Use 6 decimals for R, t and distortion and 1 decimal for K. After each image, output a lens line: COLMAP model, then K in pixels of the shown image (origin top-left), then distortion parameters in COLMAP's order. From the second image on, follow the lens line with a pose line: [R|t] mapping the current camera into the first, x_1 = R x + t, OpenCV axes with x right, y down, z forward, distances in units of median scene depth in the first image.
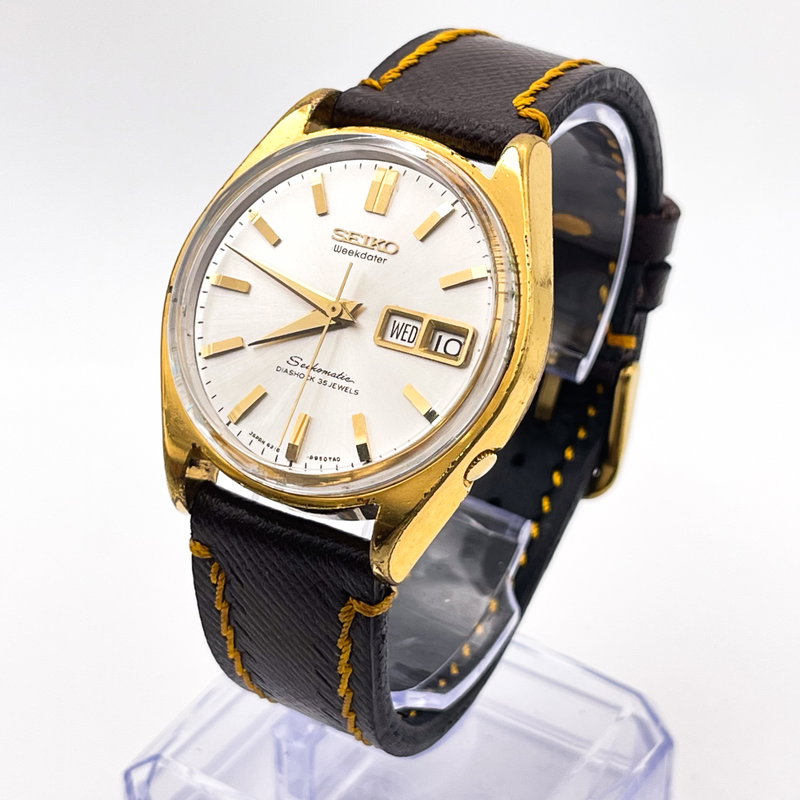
lens RADIAL K [[2154.9, 0, 403.7], [0, 2154.9, 395.4], [0, 0, 1]] dist [0.337273, 0.000000]
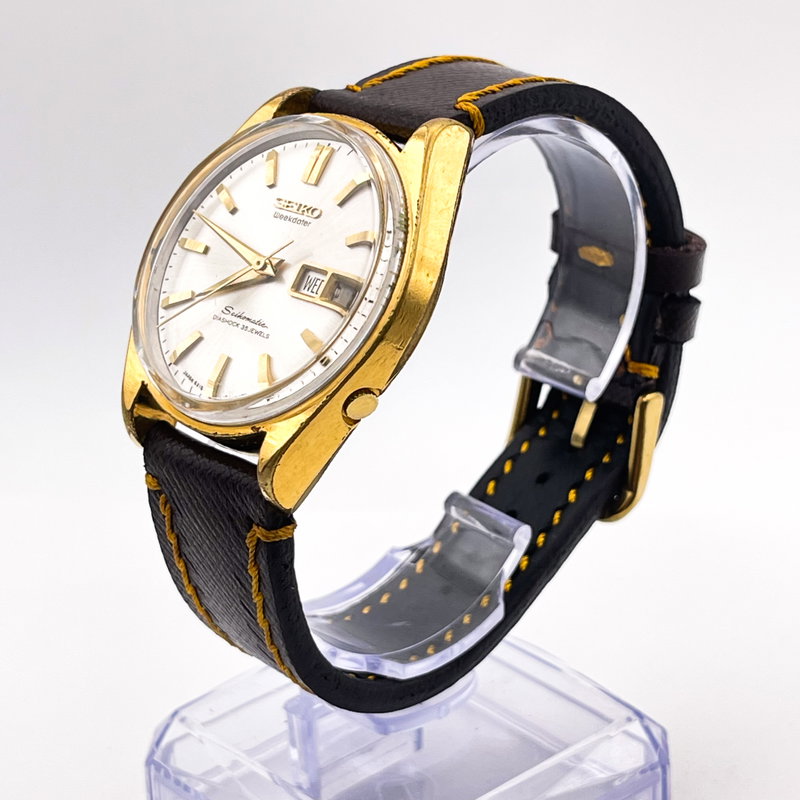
lens RADIAL K [[2154.9, 0, 400.1], [0, 2154.9, 405.2], [0, 0, 1]] dist [0.337273, 0.000000]
pose [[0.954382, 0.060146, -0.292467, 0.360866], [-0.097139, 0.988761, -0.113648, 0.149534], [0.282344, 0.136874, 0.949498, -0.035563]]
